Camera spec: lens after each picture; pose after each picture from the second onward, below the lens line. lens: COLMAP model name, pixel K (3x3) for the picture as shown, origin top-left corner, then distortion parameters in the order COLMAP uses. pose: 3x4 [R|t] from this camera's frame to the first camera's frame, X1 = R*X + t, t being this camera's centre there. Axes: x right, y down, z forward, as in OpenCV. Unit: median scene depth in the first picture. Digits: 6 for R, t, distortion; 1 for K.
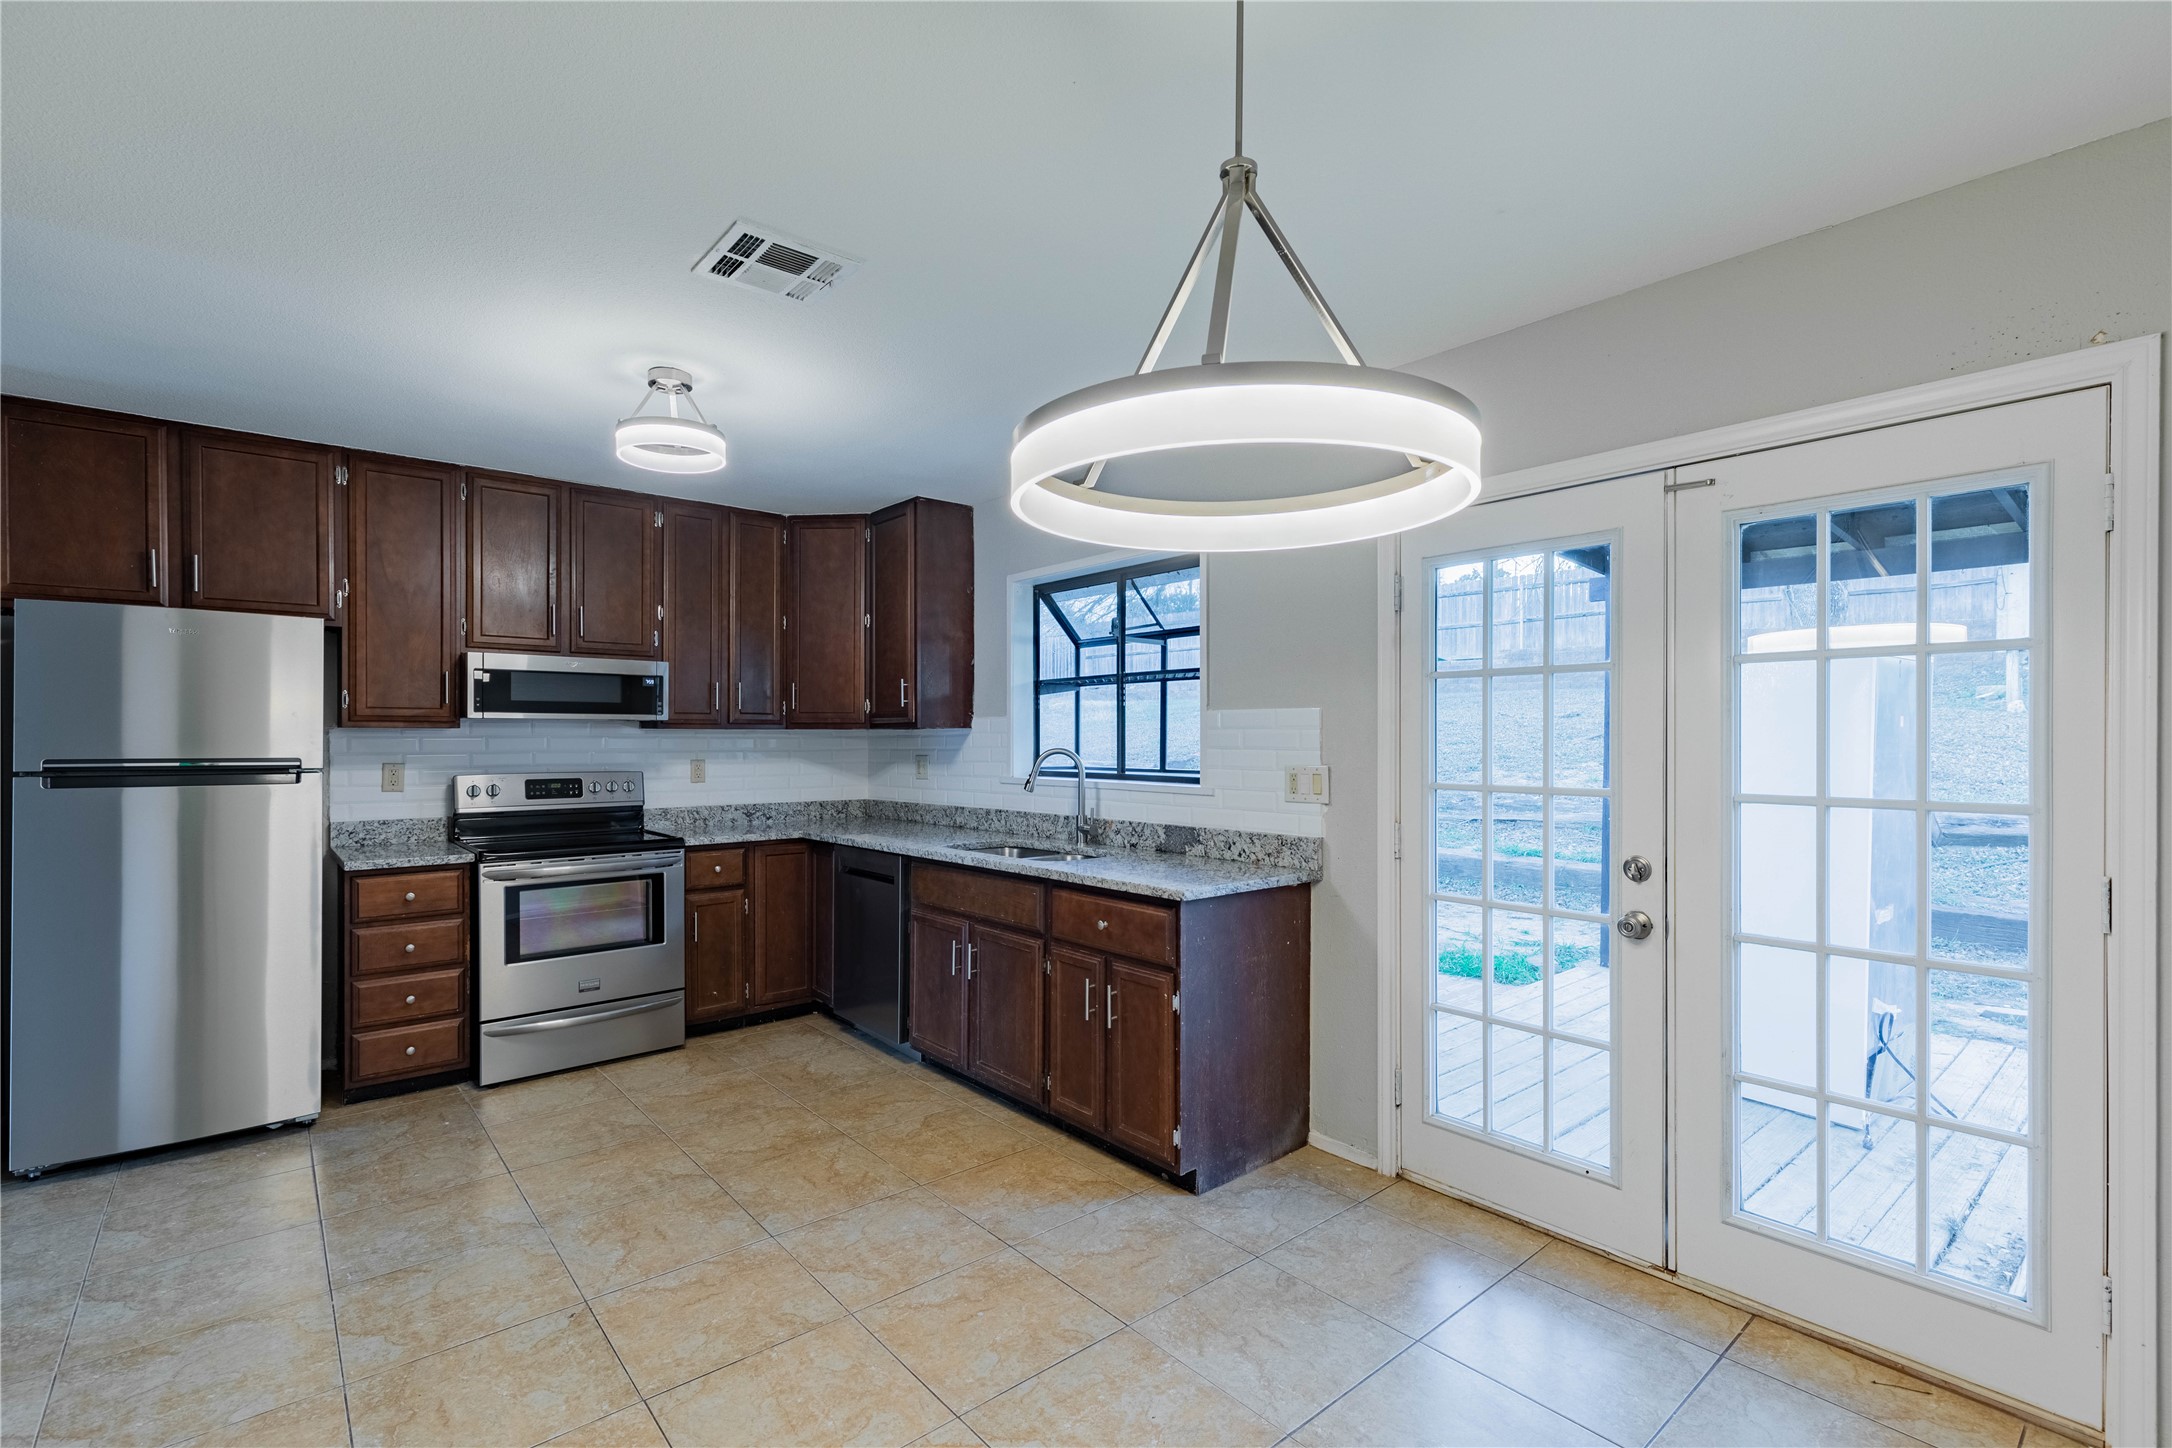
lens RADIAL K [[975.6, 0, 1090.3], [0, 975.6, 741.0], [0, 0, 1]] dist [0.012761, -0.004314]
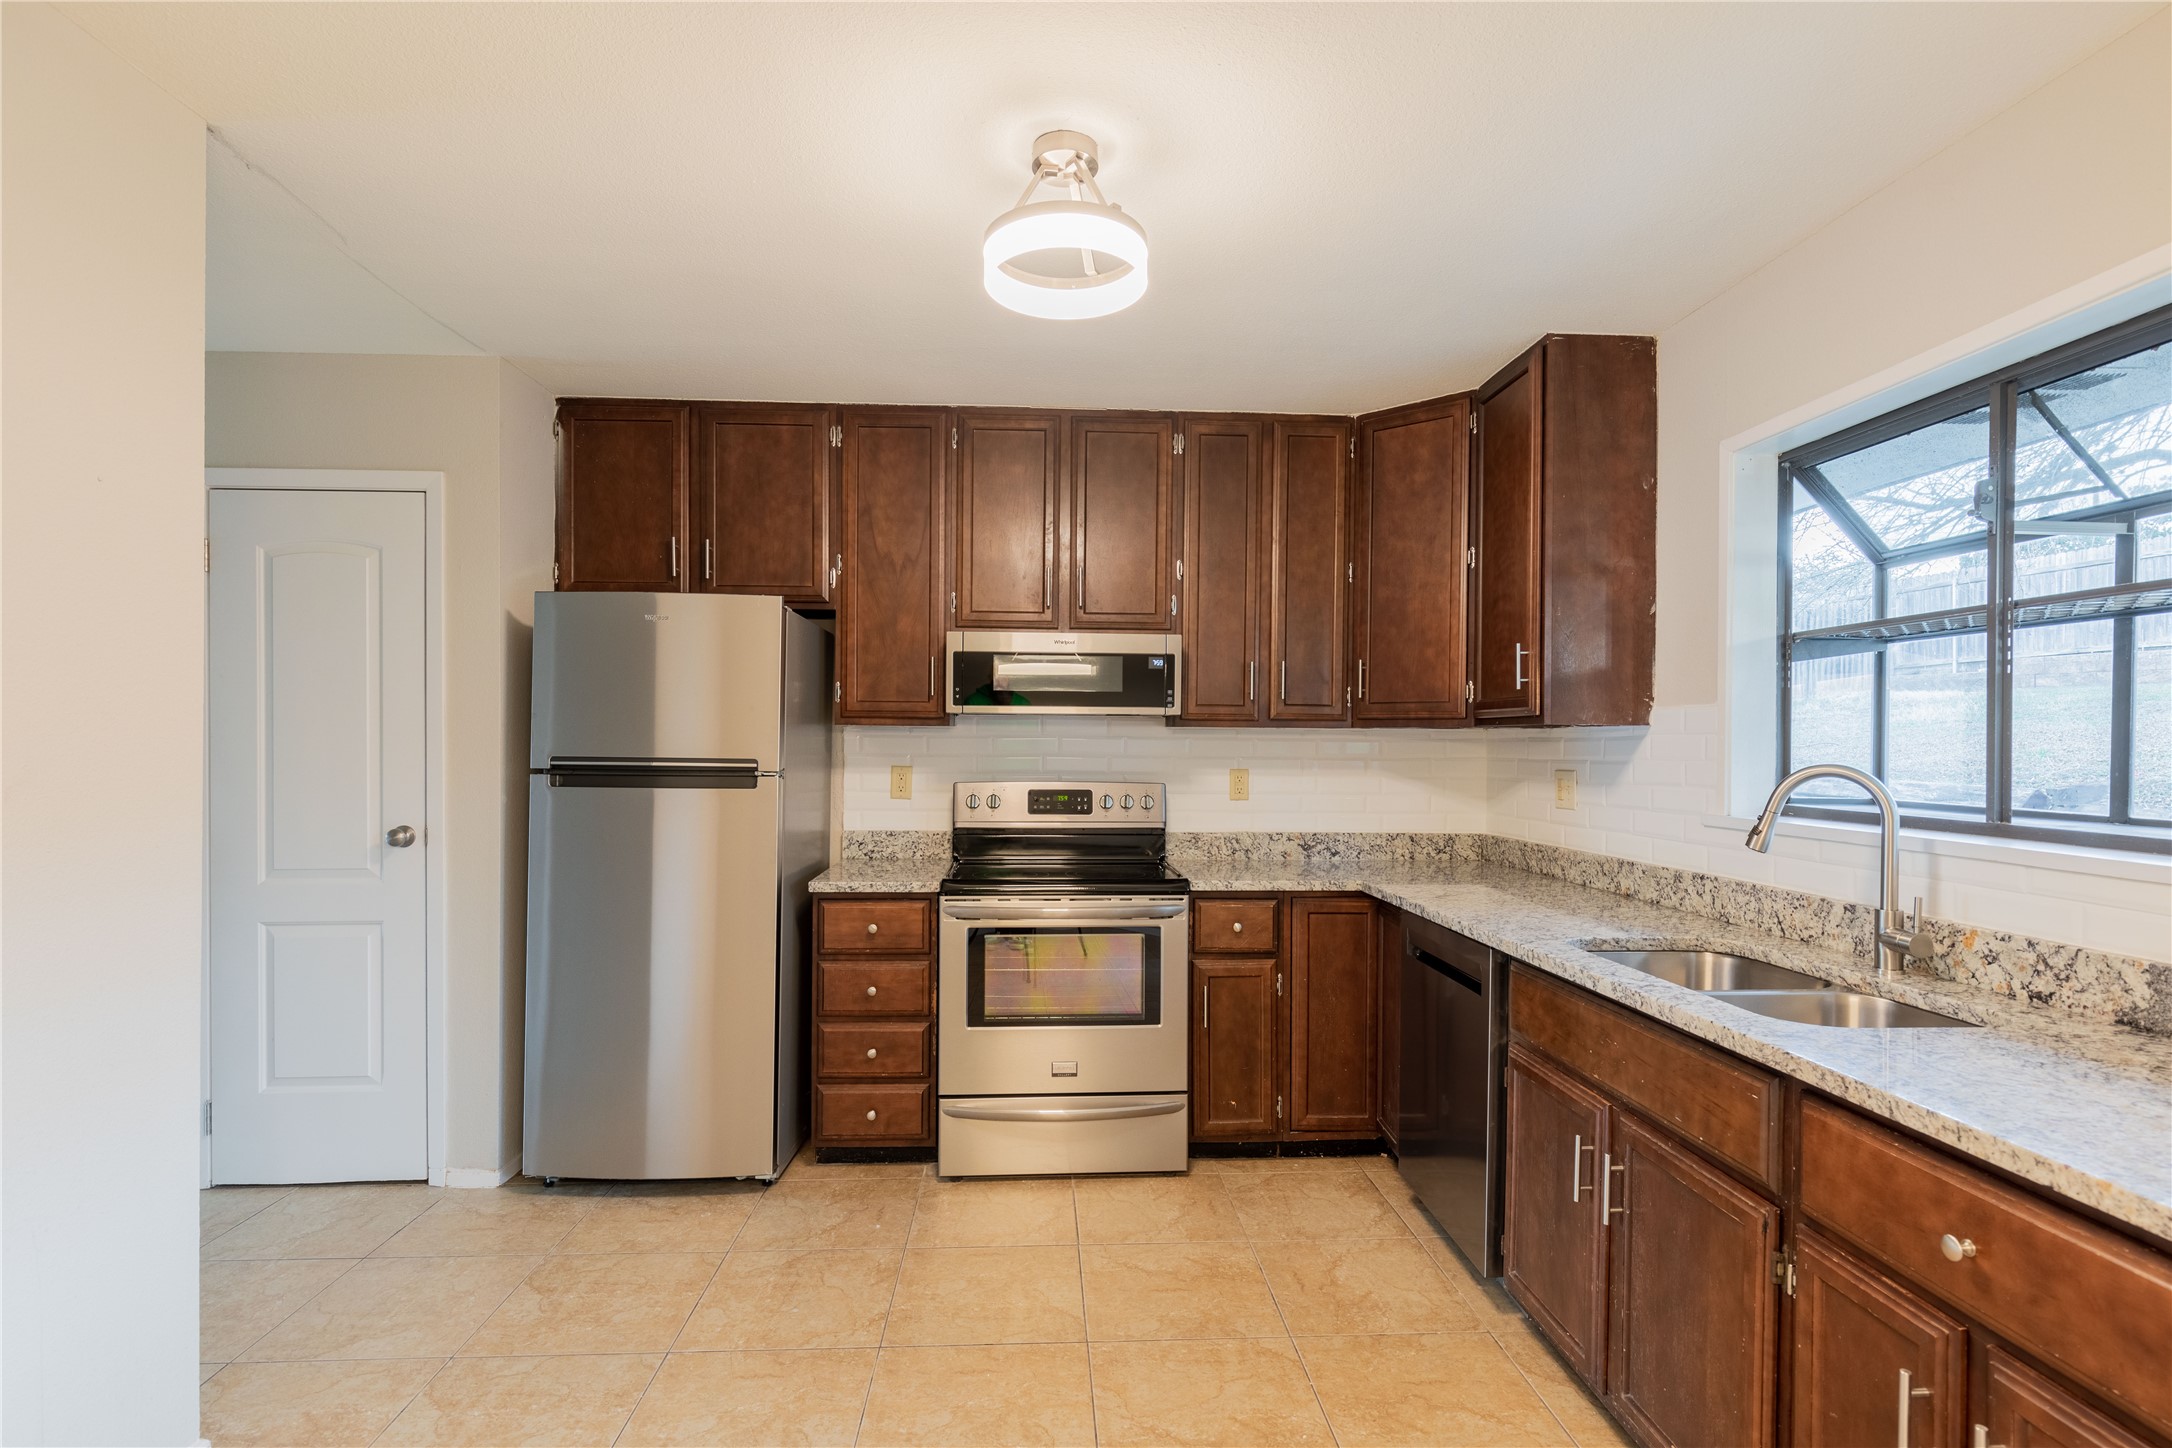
lens RADIAL K [[1065.6, 0, 1091.7], [0, 1065.6, 741.8], [0, 0, 1]] dist [0.000679, -0.001706]
pose [[0.796001, 0.007587, -0.605248, -0.004431], [-0.009234, 0.999957, 0.000391, -0.000739], [0.605225, 0.005277, 0.796037, 0.346214]]
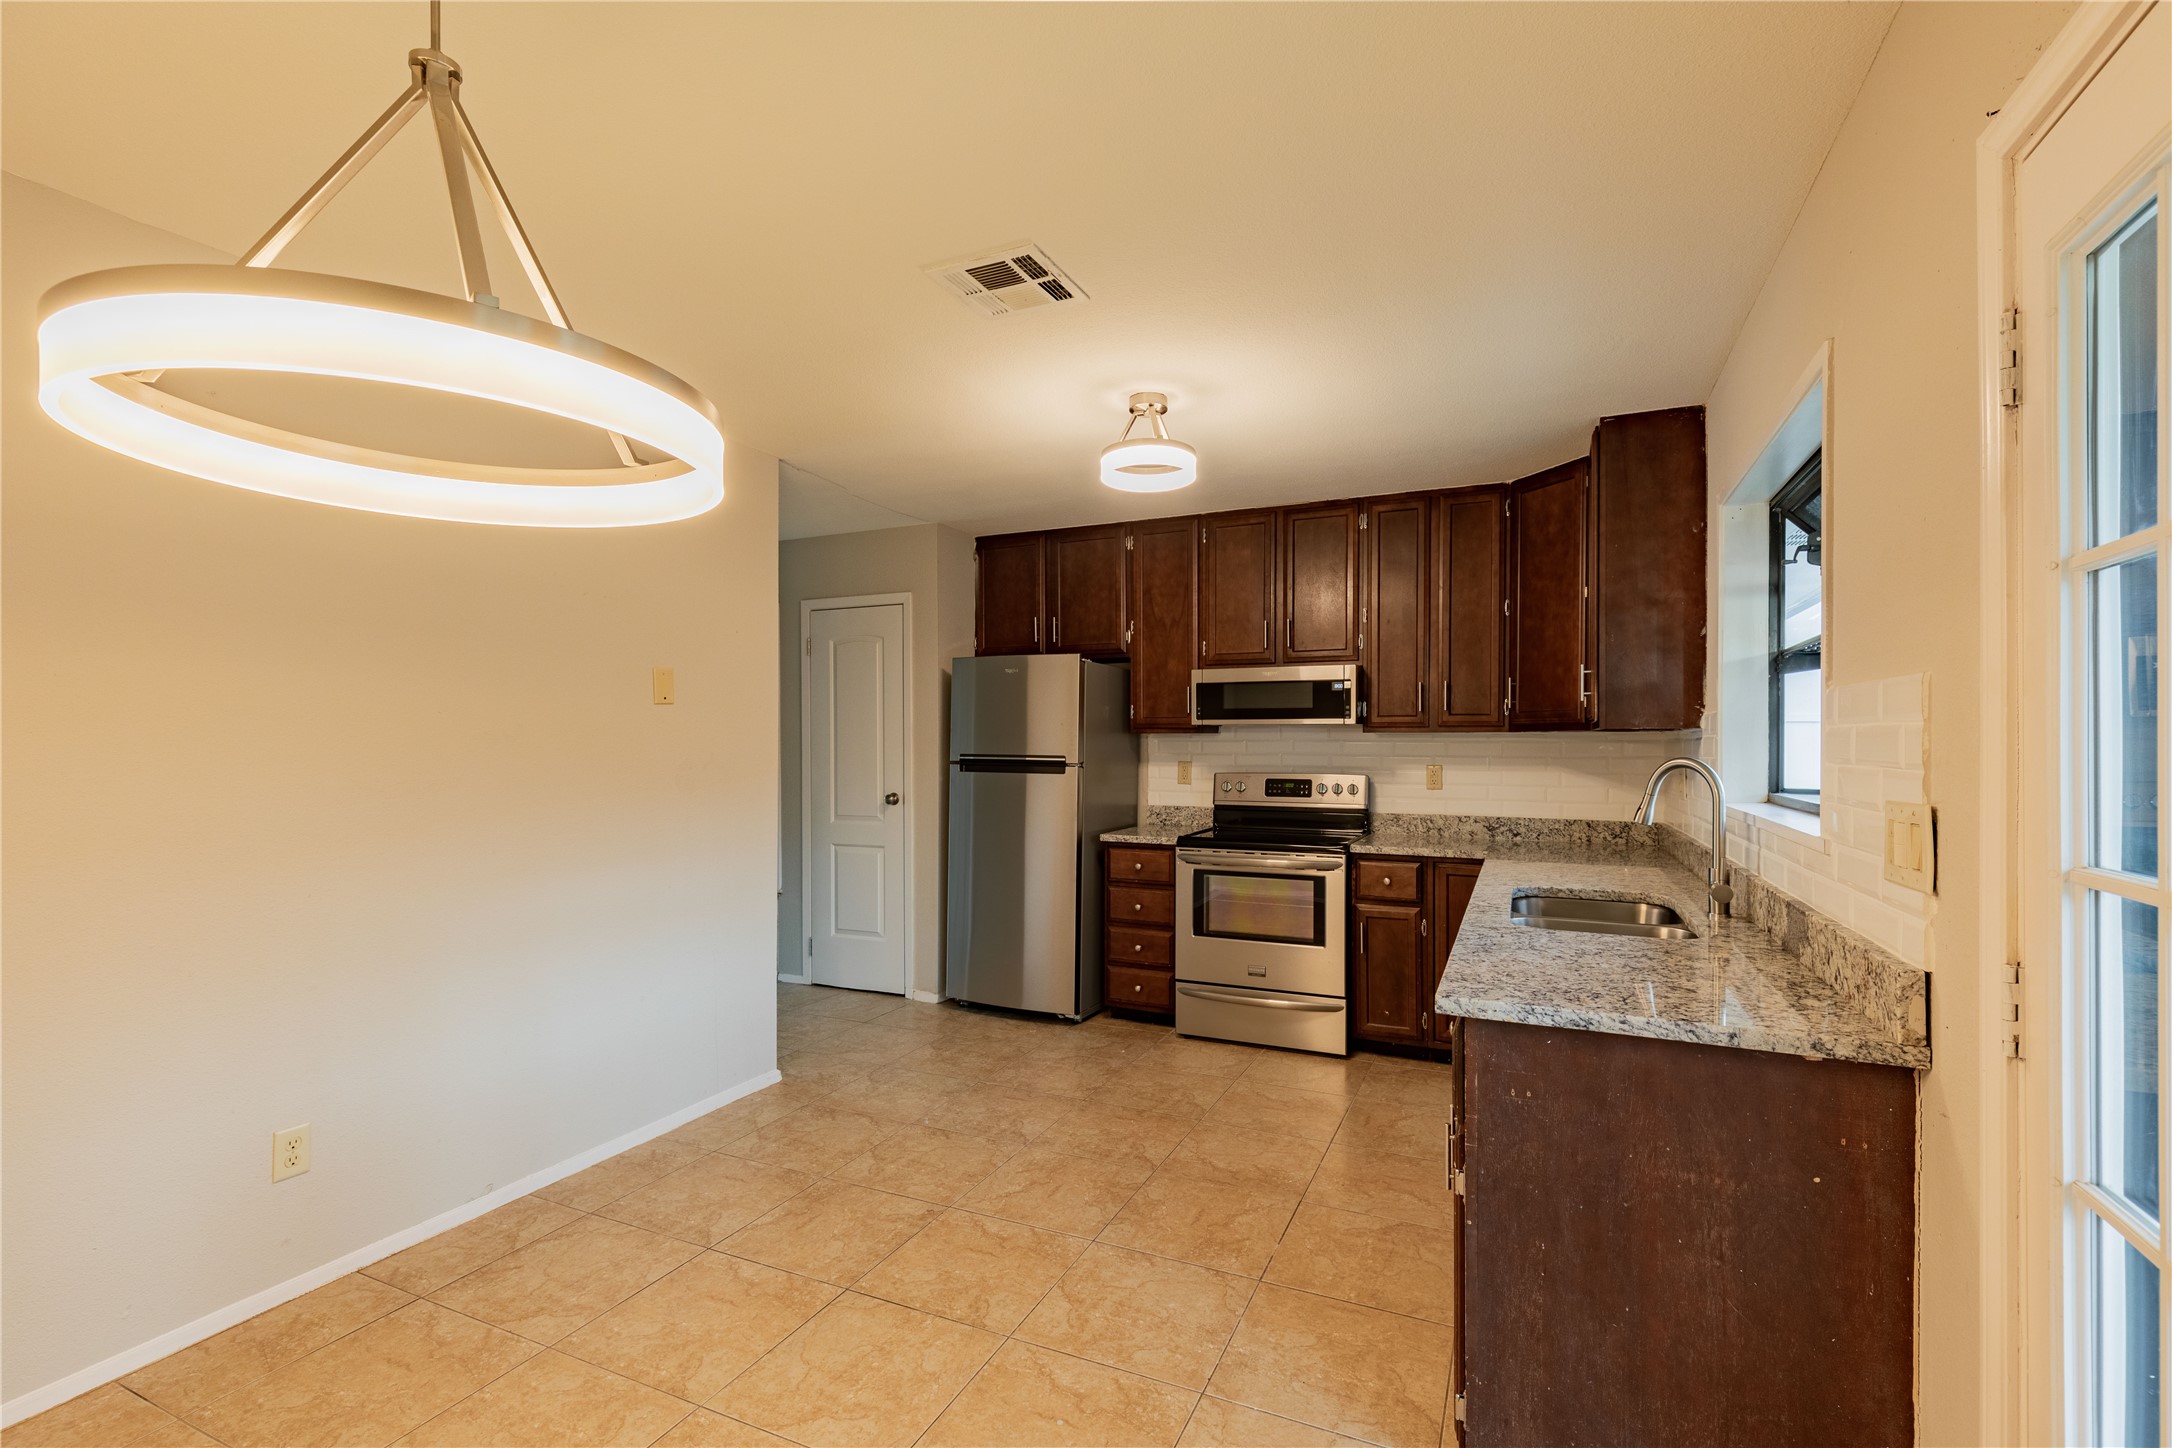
lens RADIAL K [[967.7, 0, 1089.7], [0, 967.7, 741.9], [0, 0, 1]] dist [0.009913, -0.004814]
pose [[0.418805, 0.001350, -0.908075, 0.360634], [-0.004459, 0.999990, -0.000569, -0.001249], [0.908065, 0.004288, 0.418807, 0.366450]]
